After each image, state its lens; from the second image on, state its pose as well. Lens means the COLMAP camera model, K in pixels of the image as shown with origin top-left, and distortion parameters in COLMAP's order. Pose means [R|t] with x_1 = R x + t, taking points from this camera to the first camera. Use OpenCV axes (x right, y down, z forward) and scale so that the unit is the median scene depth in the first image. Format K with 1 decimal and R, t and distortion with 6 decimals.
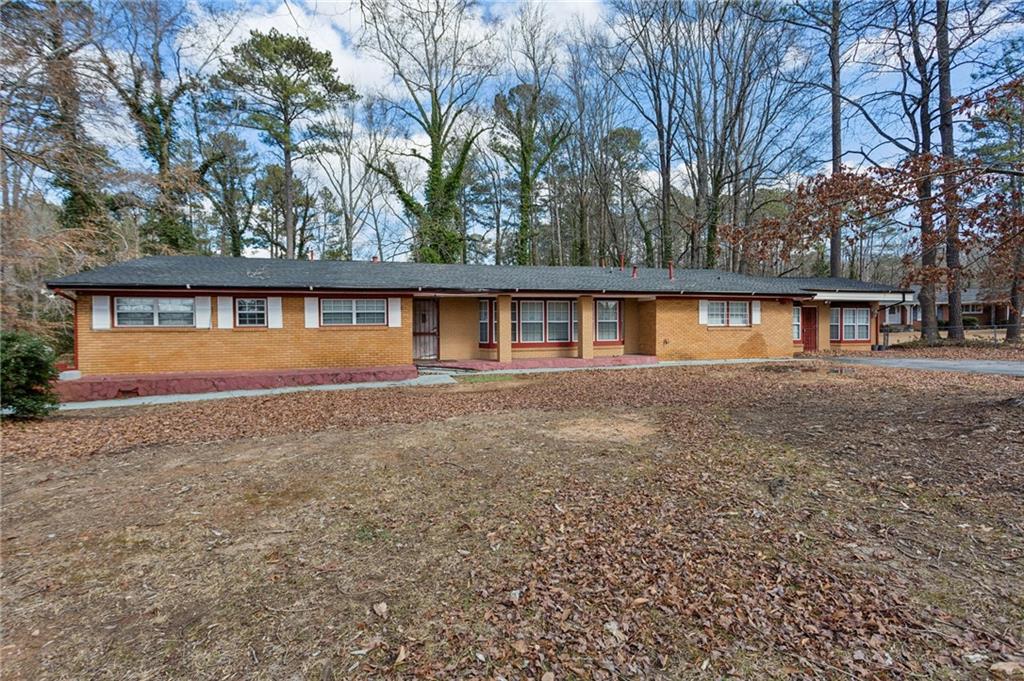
lens RADIAL K [[476.8, 0, 512.0], [0, 476.8, 340.5], [0, 0, 1]] dist [0.000303, -0.000237]
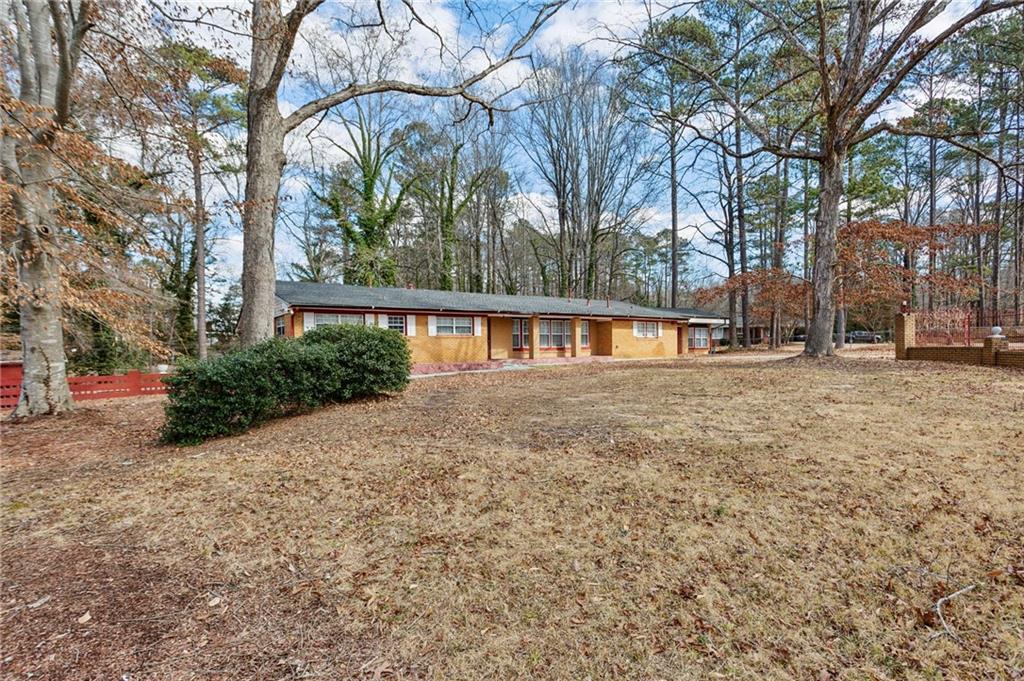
lens RADIAL K [[490.2, 0, 512.0], [0, 490.2, 340.5], [0, 0, 1]] dist [0.003532, 0.000398]
pose [[0.942093, 0.003659, 0.335332, -0.564721], [0.008575, 0.999351, -0.034996, 0.035491], [-0.335242, 0.035845, 0.941450, -0.435912]]
